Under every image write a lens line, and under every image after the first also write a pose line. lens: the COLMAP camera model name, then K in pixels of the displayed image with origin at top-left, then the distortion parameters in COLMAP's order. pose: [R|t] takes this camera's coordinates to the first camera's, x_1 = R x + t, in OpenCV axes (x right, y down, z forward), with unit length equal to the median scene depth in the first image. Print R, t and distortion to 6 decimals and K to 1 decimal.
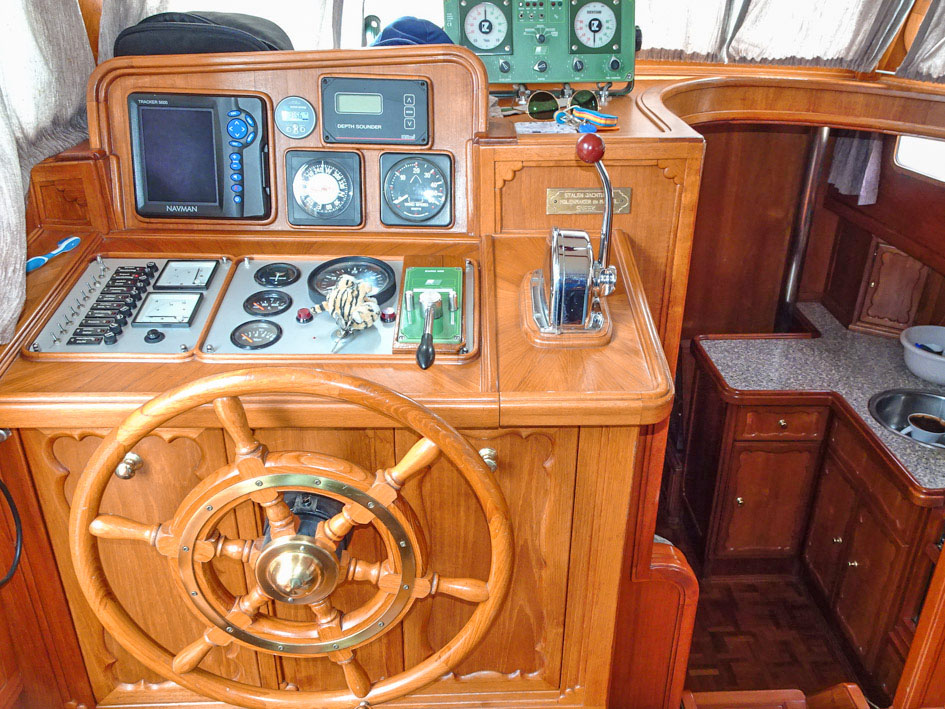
lens RADIAL K [[702.4, 0, 475.8], [0, 702.4, 358.7], [0, 0, 1]] dist [0.007857, 0.006689]
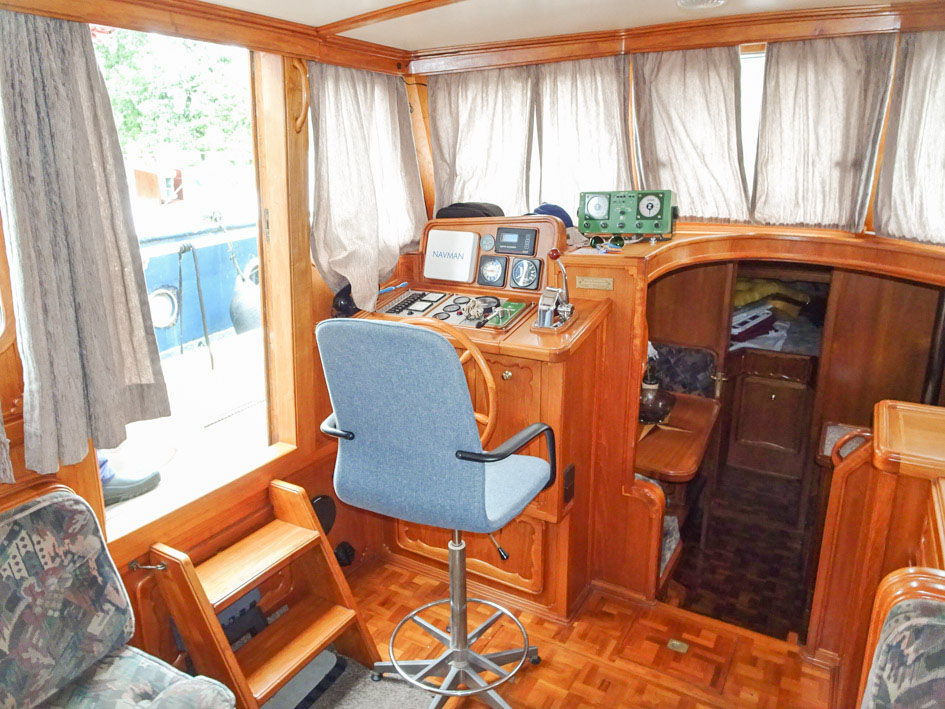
lens RADIAL K [[677.5, 0, 475.1], [0, 677.5, 356.3], [0, 0, 1]] dist [0.012222, 0.002365]
pose [[0.846374, 0.119345, -0.519046, 0.487441], [-0.219772, 0.965989, -0.136257, 0.184468], [0.485131, 0.229396, 0.843816, -0.458936]]
